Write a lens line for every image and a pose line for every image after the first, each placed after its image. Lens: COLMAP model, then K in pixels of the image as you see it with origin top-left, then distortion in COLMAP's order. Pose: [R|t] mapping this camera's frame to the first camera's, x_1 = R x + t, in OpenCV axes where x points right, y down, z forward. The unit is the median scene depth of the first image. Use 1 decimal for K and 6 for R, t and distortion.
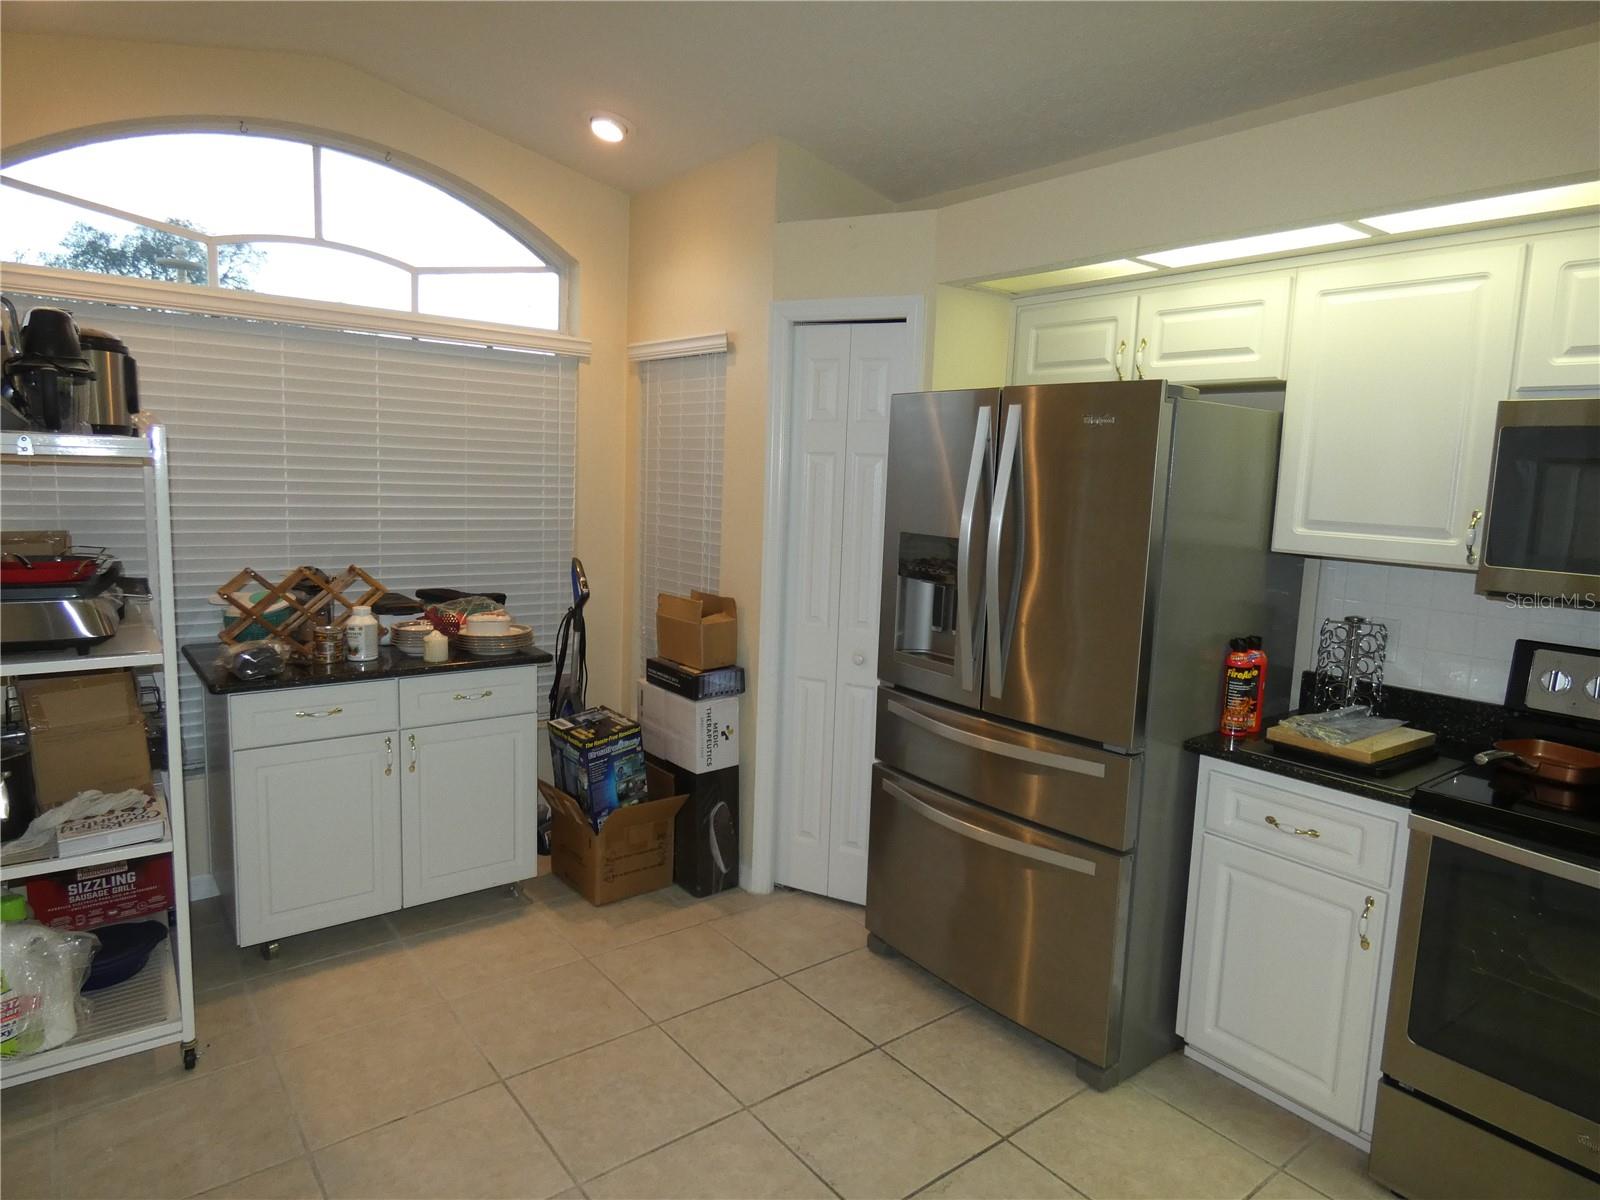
lens RADIAL K [[966.4, 0, 800.0], [0, 966.4, 600.0], [0, 0, 1]] dist [0.006017, 0.001051]
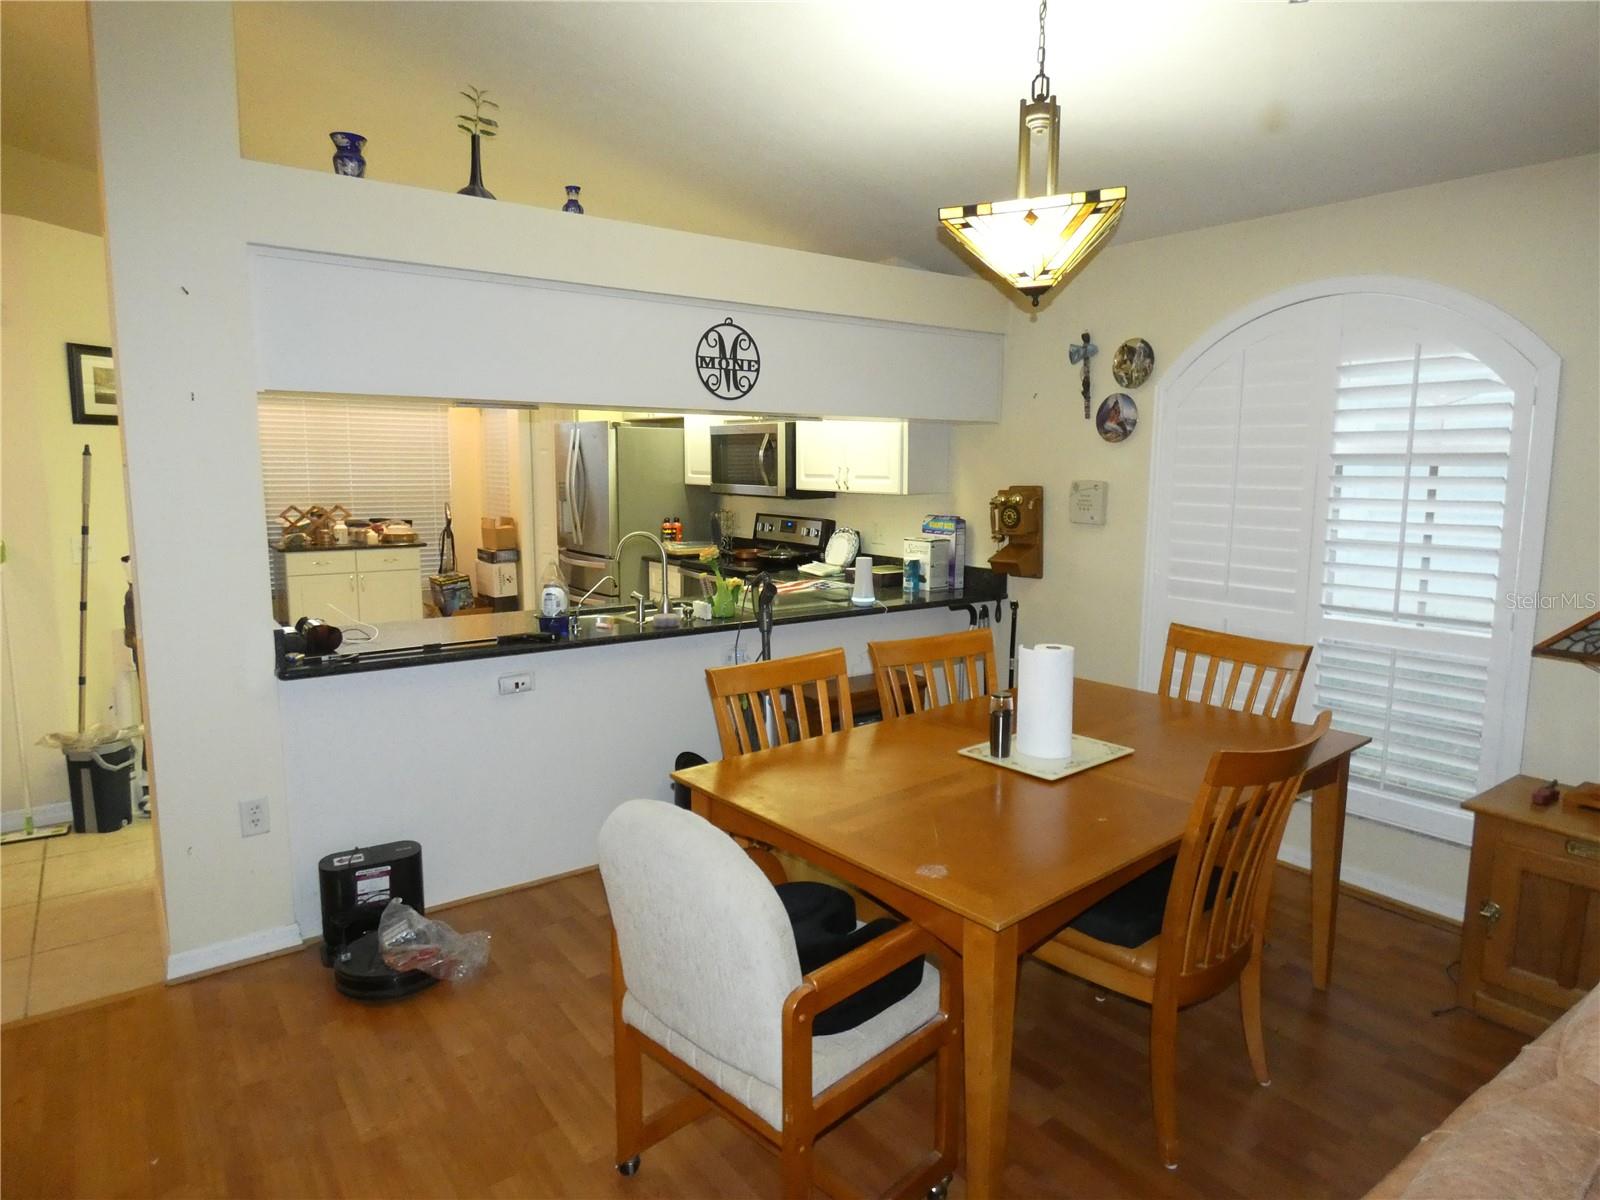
lens RADIAL K [[966.4, 0, 800.0], [0, 966.4, 600.0], [0, 0, 1]] dist [0.006017, 0.001051]
pose [[0.998815, -0.018586, -0.044970, 0.707766], [0.019121, 0.999751, 0.011491, 0.180618], [0.044745, -0.012337, 0.998922, -1.201142]]
